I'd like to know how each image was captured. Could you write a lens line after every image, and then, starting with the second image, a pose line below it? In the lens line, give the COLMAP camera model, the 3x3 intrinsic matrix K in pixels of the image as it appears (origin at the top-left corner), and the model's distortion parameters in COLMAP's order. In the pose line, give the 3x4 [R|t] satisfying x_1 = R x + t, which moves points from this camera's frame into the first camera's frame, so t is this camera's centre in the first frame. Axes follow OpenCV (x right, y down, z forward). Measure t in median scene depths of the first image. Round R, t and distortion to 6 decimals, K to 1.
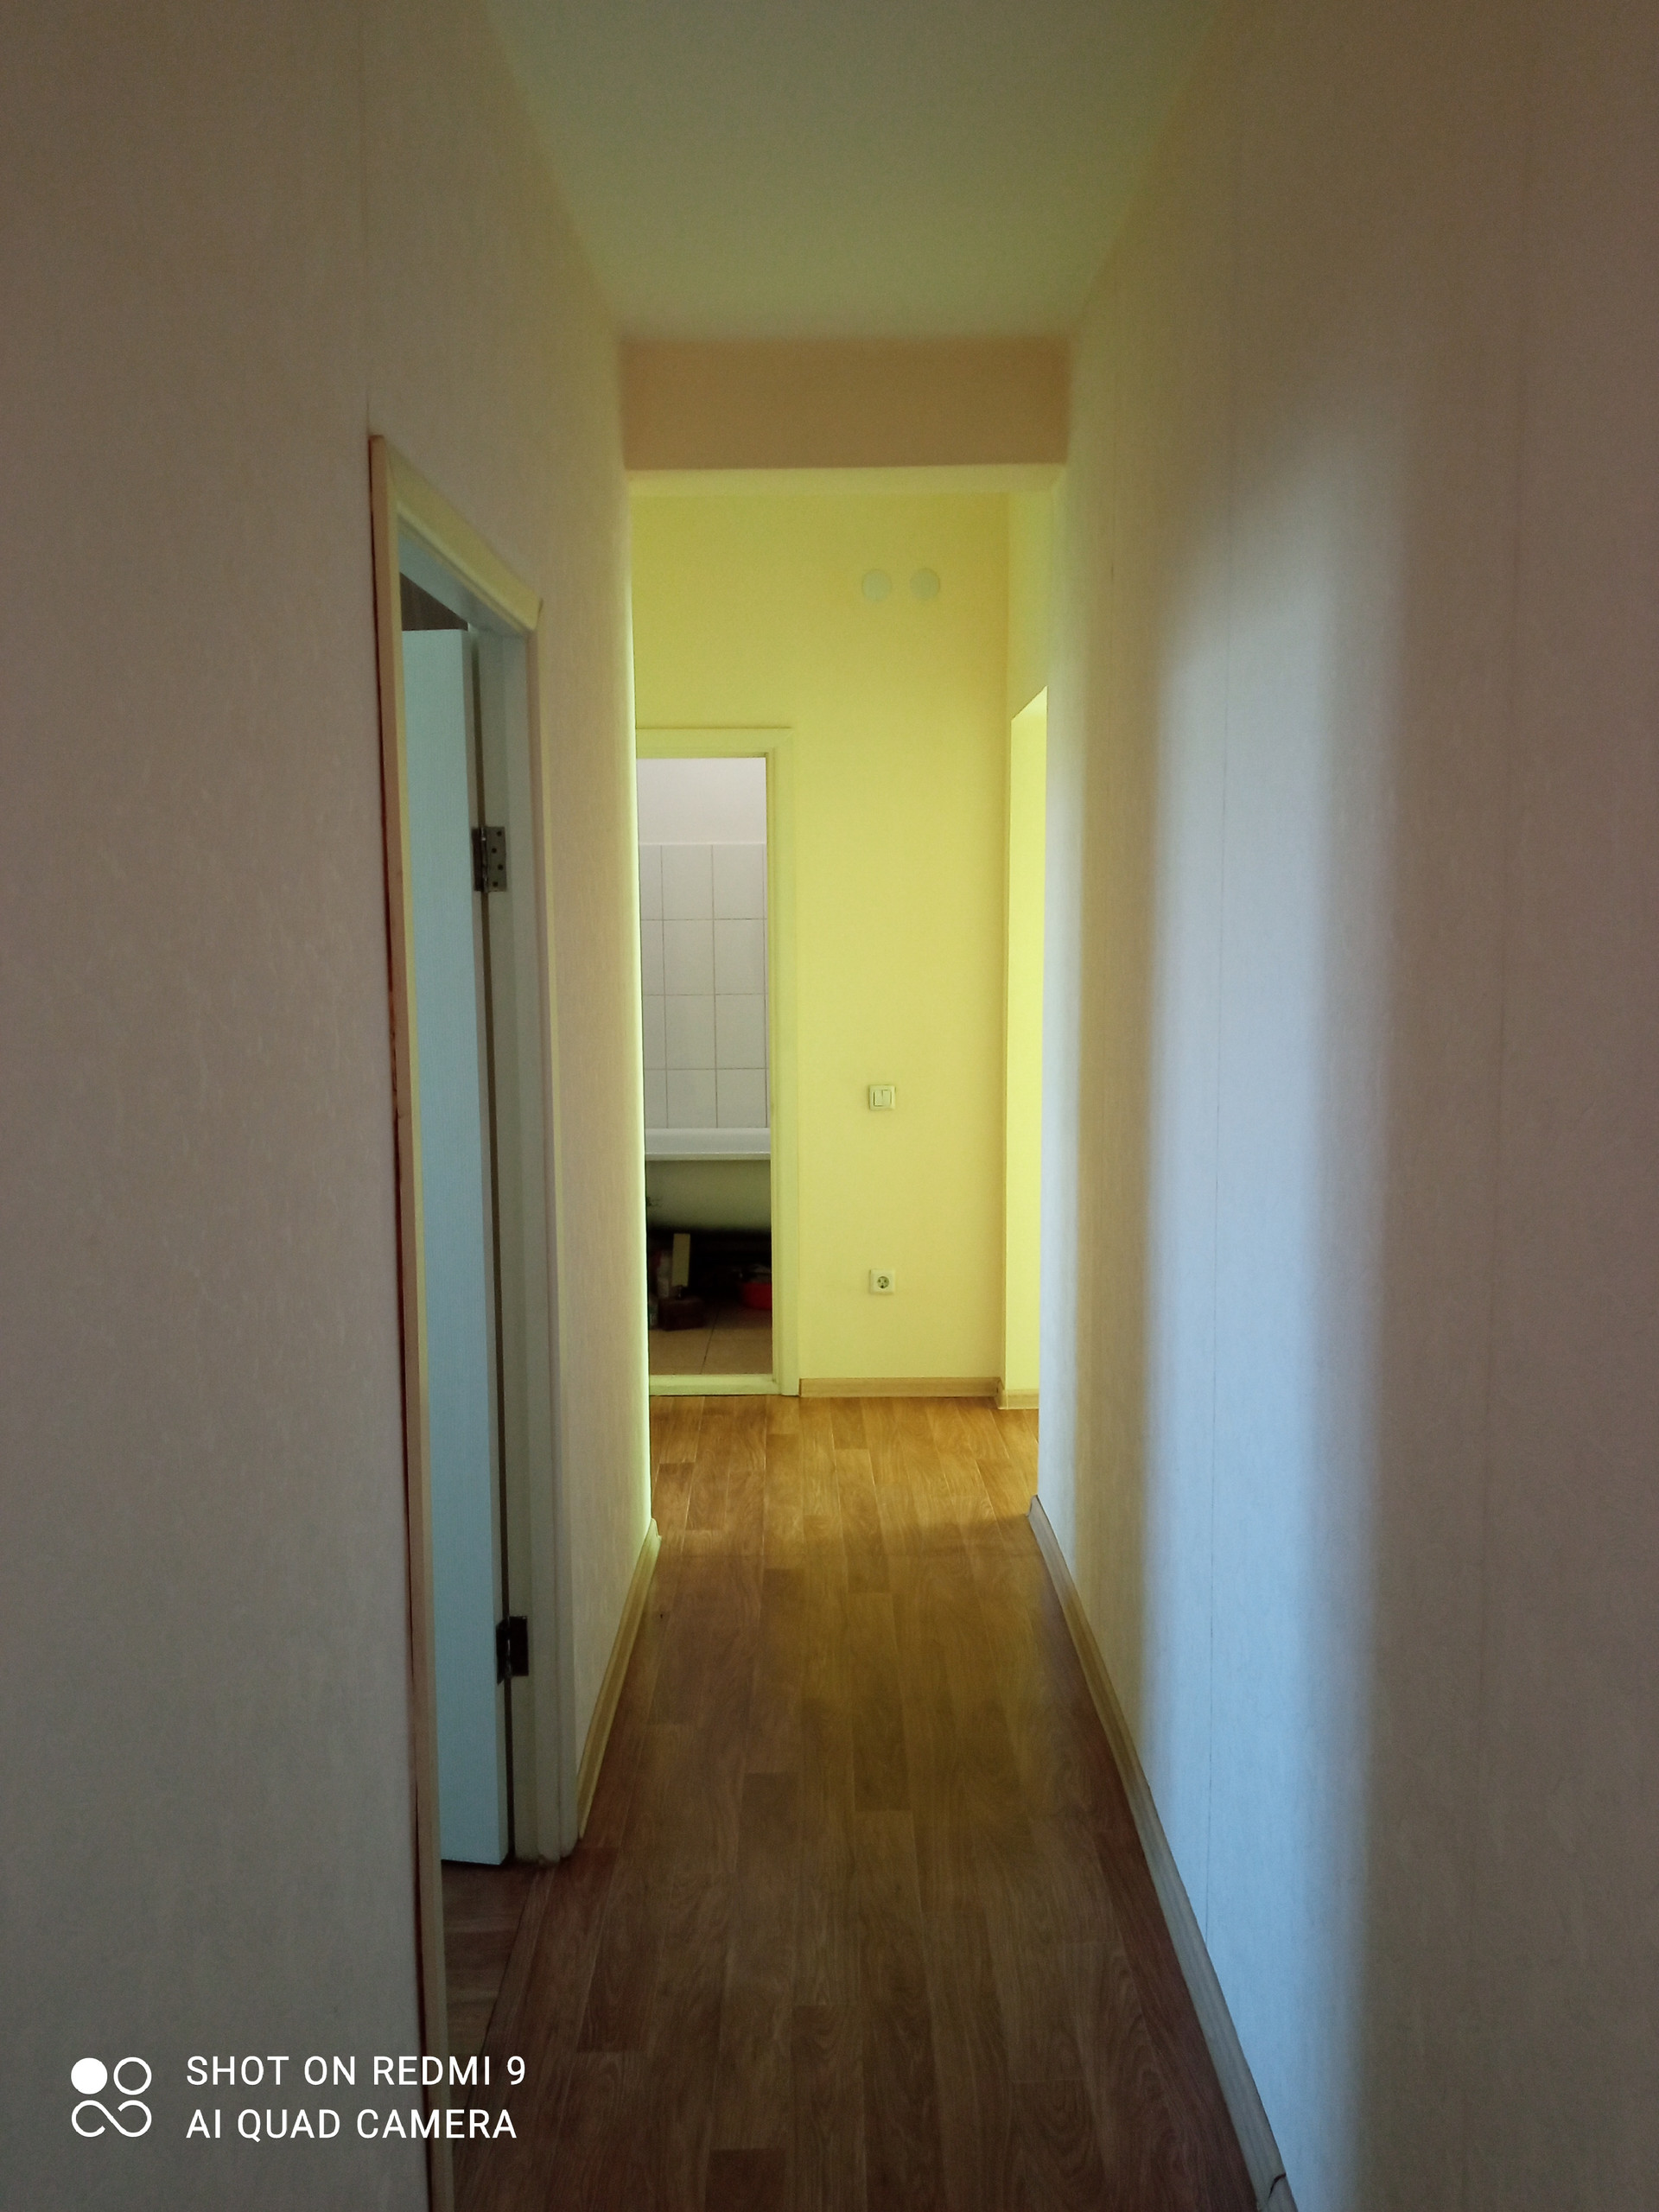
lens RADIAL K [[1843.2, 0, 829.5], [0, 1843.2, 1106.0], [0, 0, 1]] dist [-0.065178, 0.001149]
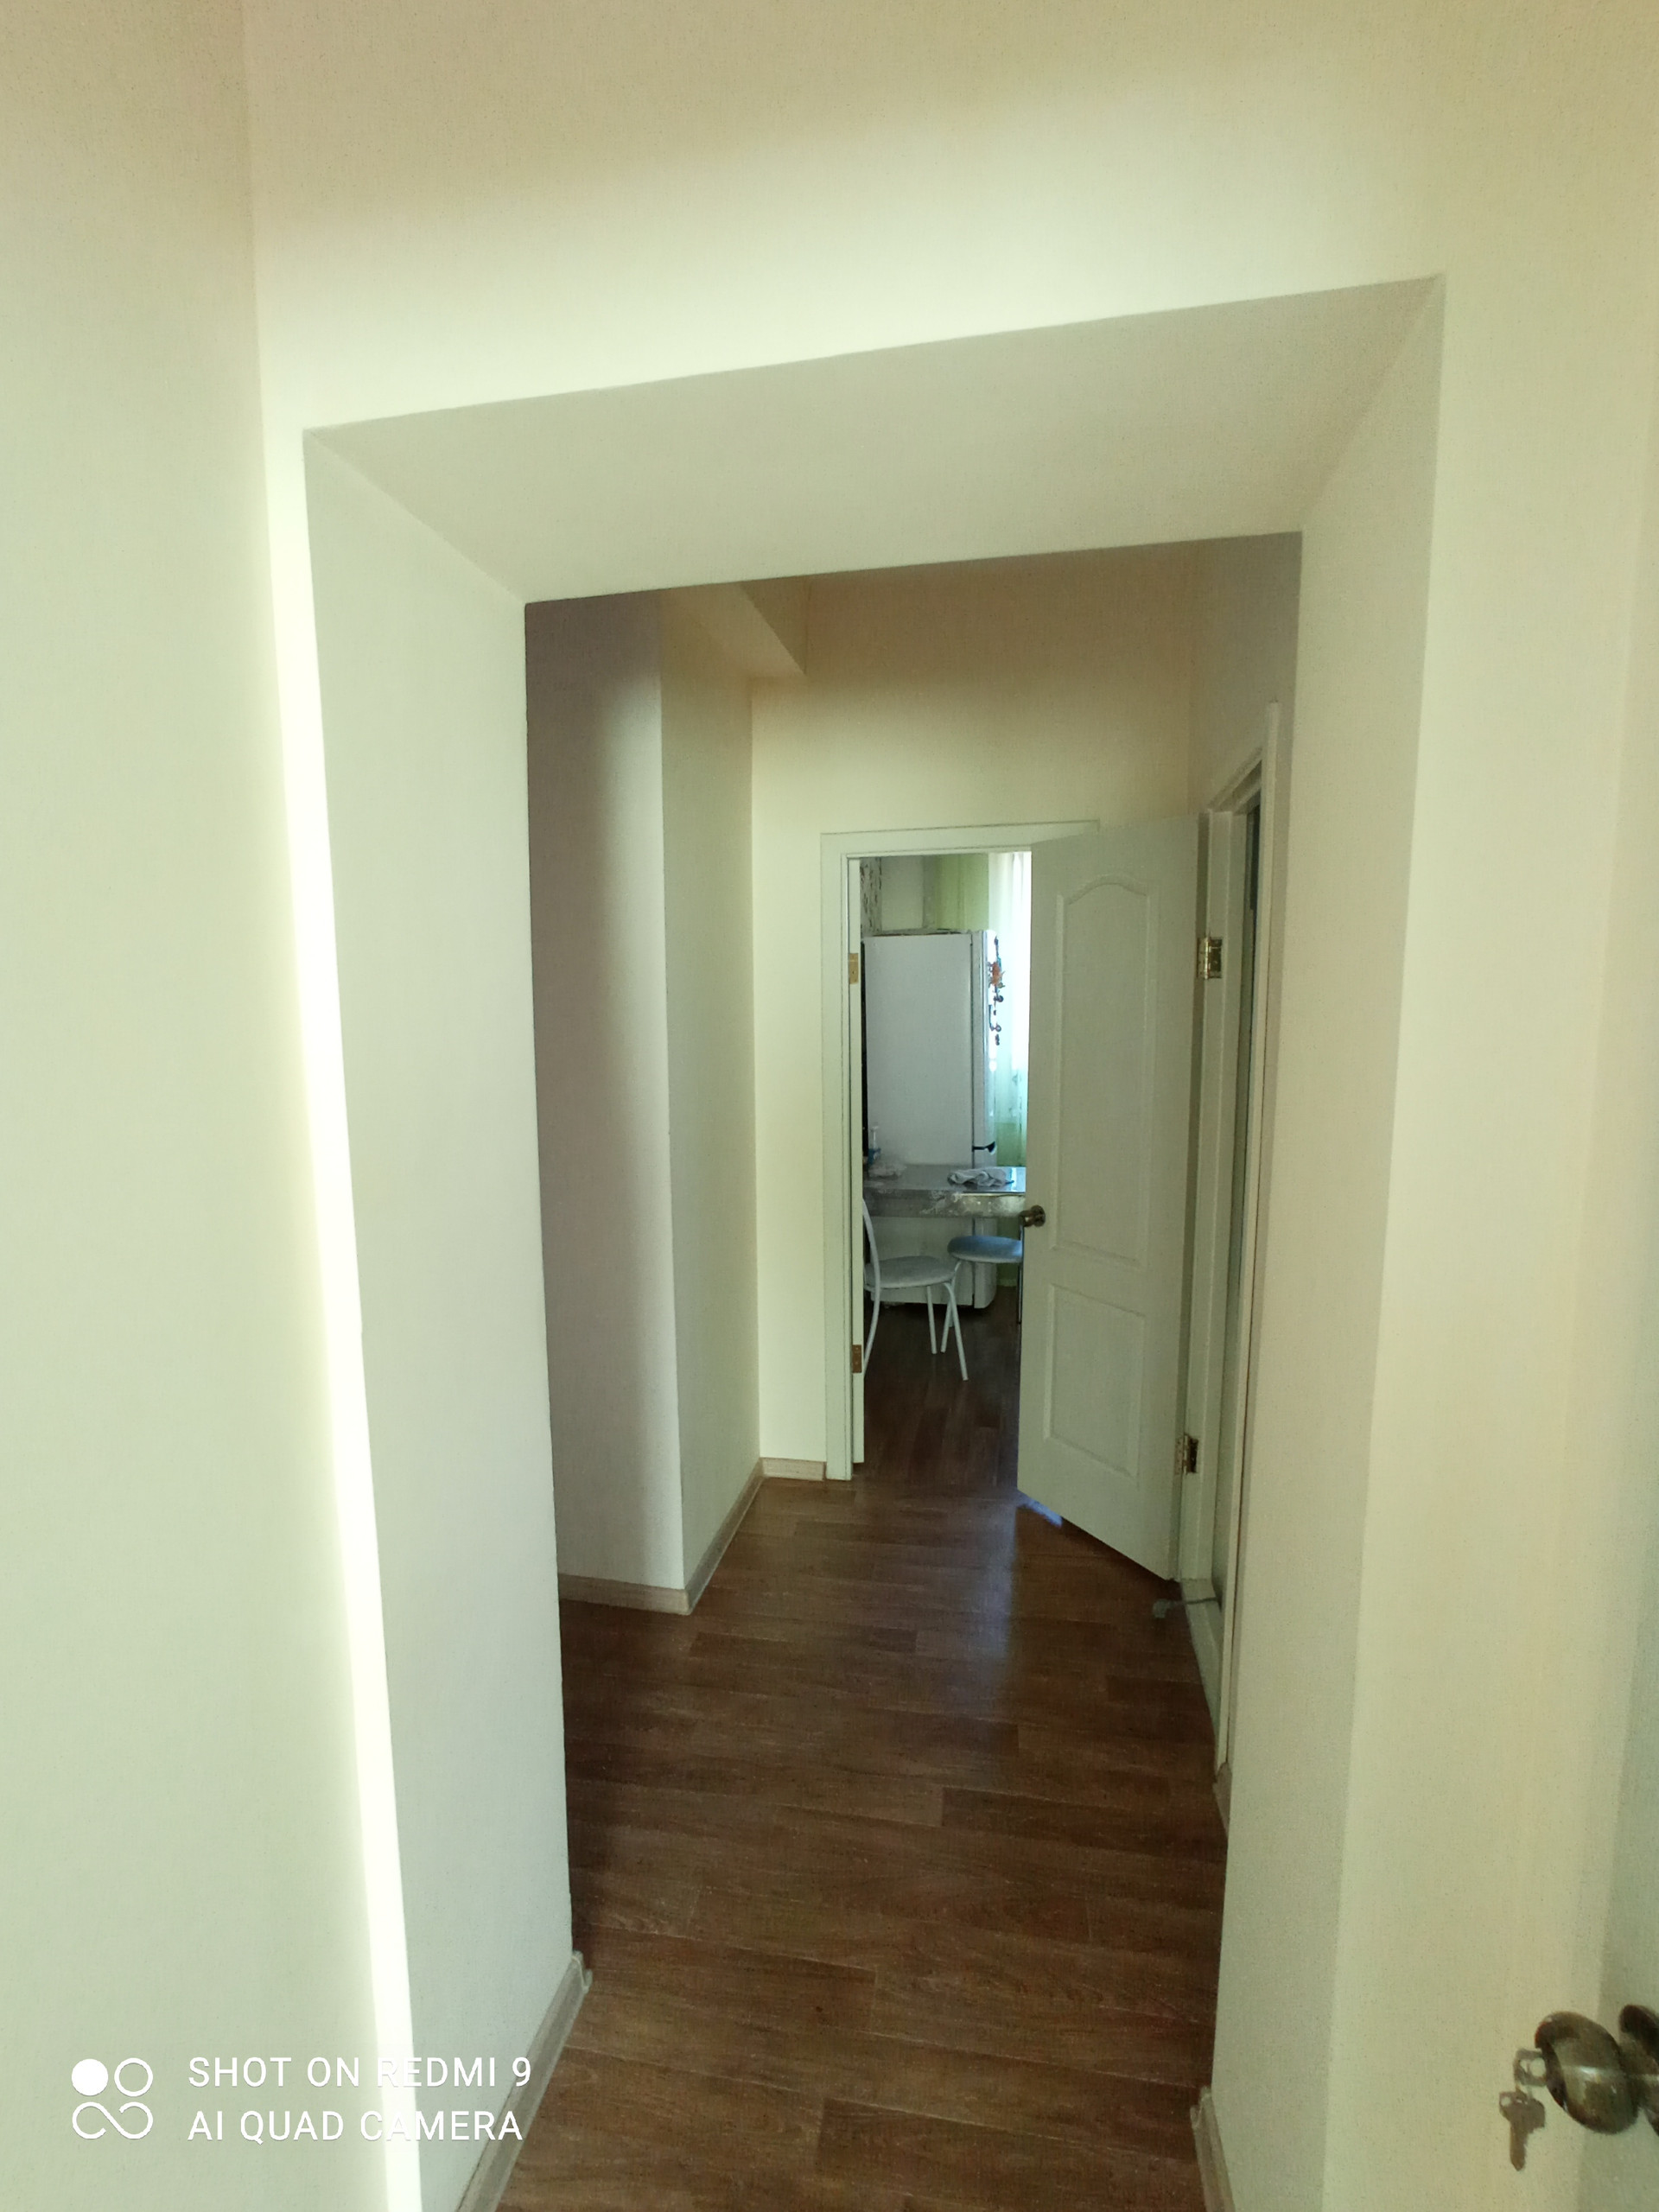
lens RADIAL K [[996.5, 0, 829.5], [0, 996.5, 1106.0], [0, 0, 1]] dist [0.003494, 0.001039]
pose [[-0.185793, 0.106044, -0.976850, 0.364500], [-0.140070, 0.981148, 0.133151, -0.113971], [0.972554, 0.161566, -0.167437, 1.013623]]
